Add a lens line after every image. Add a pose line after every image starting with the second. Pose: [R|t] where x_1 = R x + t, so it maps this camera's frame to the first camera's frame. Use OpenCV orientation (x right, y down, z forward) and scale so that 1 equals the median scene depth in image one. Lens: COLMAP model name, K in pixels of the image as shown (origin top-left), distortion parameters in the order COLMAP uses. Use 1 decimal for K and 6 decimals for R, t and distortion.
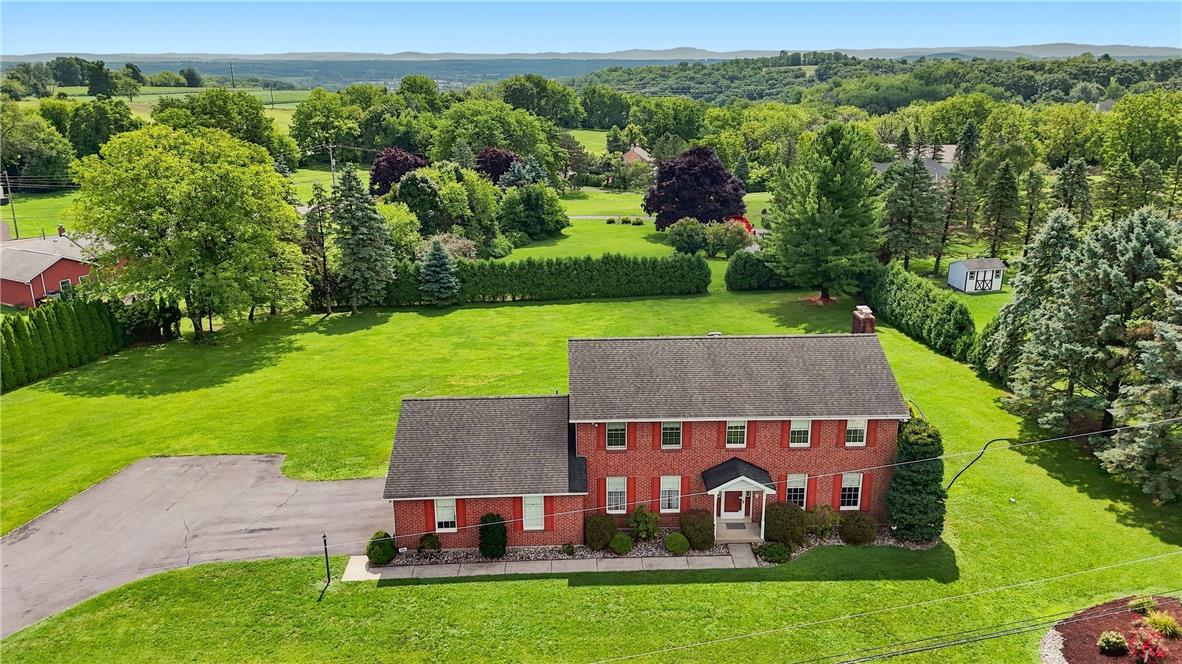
lens RADIAL K [[863.0, 0, 591.0], [0, 863.0, 332.0], [0, 0, 1]] dist [0.069177, -0.064255]
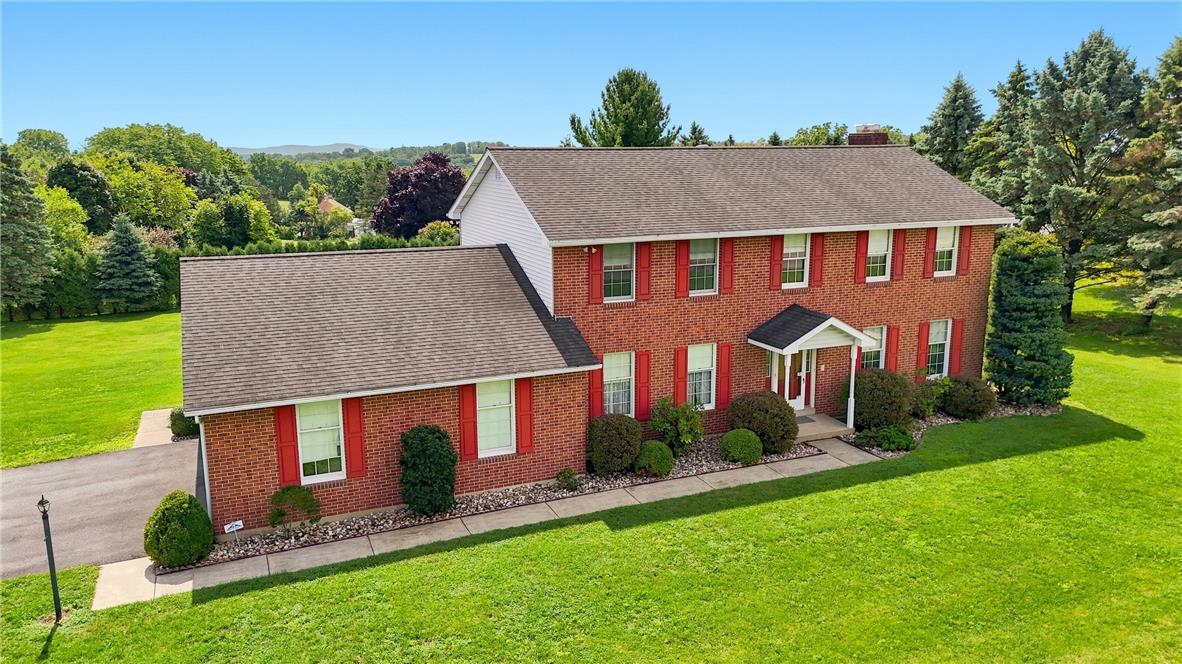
lens RADIAL K [[863.0, 0, 591.0], [0, 863.0, 332.0], [0, 0, 1]] dist [0.069177, -0.064255]
pose [[0.930818, -0.069957, 0.358726, -0.195763], [0.106794, 0.990735, -0.083899, 0.203940], [-0.349533, 0.116404, 0.929665, 0.483444]]
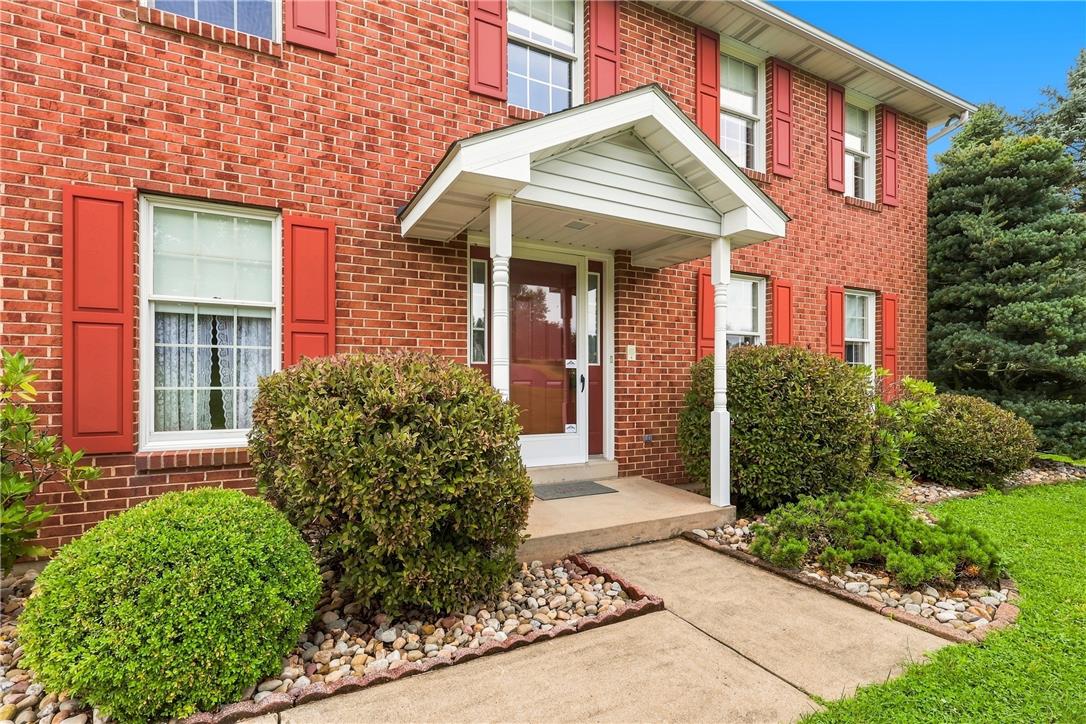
lens RADIAL K [[510.3, 0, 538.6], [0, 510.3, 381.5], [0, 0, 1]] dist [0.000284, 0.000112]
pose [[0.898796, 0.010312, 0.438246, 0.108430], [0.121245, 0.954876, -0.271130, 0.239370], [-0.421267, 0.296826, 0.856988, 0.917317]]
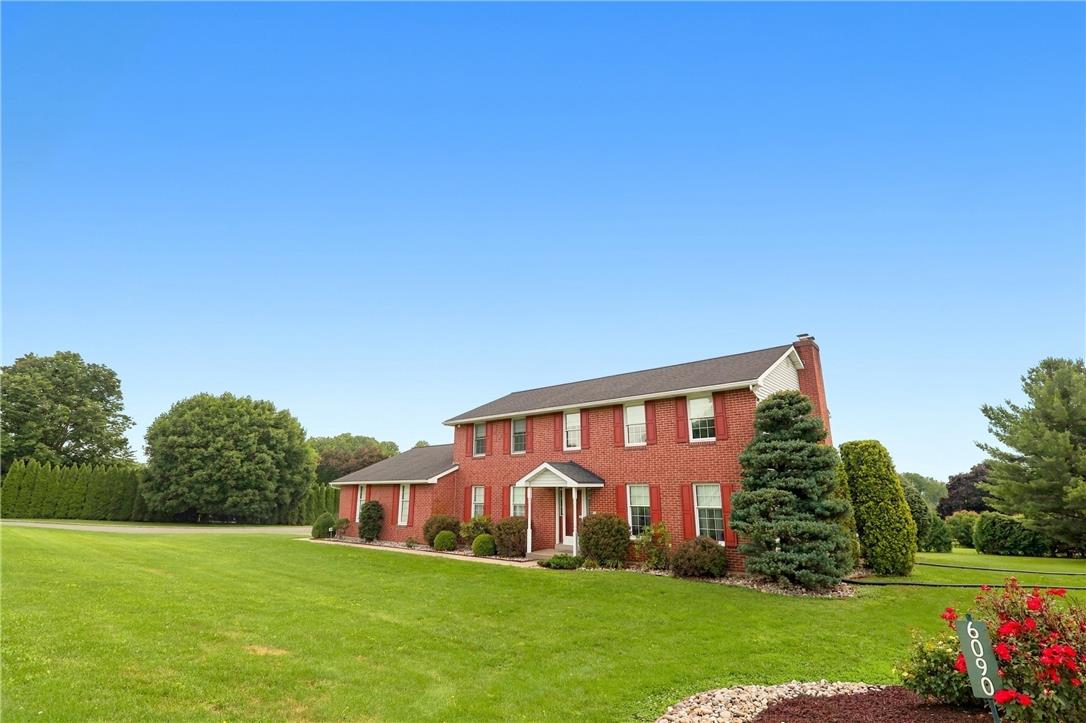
lens RADIAL K [[510.3, 0, 538.6], [0, 510.3, 381.0], [0, 0, 1]] dist [0.000284, 0.000112]
pose [[0.748305, -0.130433, -0.650406, 0.495349], [-0.198883, 0.891261, -0.407553, 0.293465], [0.632840, 0.434328, 0.640994, 0.622091]]
